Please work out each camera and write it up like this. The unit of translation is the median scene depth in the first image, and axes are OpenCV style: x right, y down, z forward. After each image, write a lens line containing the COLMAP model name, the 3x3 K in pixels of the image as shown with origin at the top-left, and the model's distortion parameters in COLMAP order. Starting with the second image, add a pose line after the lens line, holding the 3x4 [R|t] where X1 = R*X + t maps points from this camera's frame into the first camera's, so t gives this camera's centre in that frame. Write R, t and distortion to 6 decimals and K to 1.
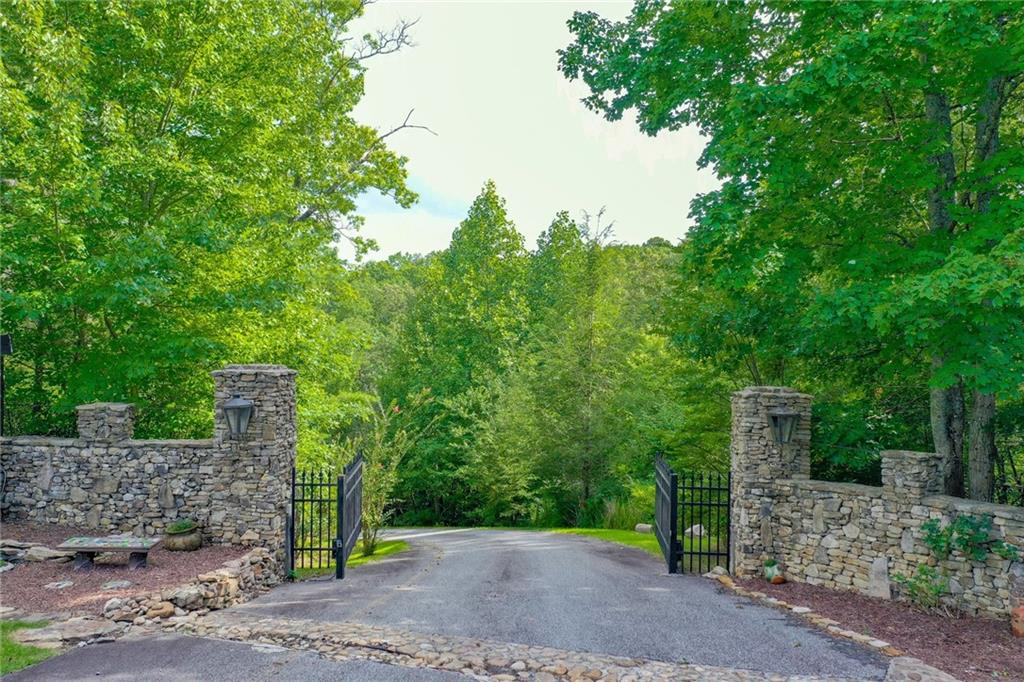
lens RADIAL K [[802.2, 0, 509.1], [0, 802.2, 342.2], [0, 0, 1]] dist [-0.013251, 0.006427]
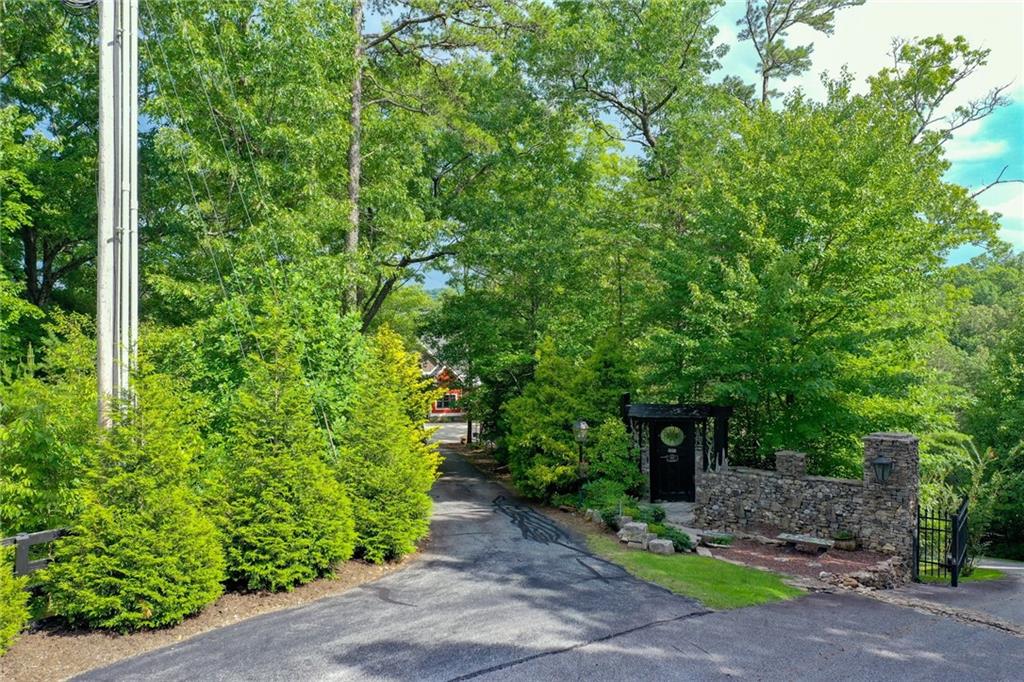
lens RADIAL K [[802.2, 0, 512.3], [0, 802.2, 347.6], [0, 0, 1]] dist [-0.013251, 0.006427]
pose [[0.785312, 0.000343, -0.619100, 0.054774], [0.001006, 0.999998, 0.001831, -0.140276], [0.619100, -0.002061, 0.785310, -0.631011]]
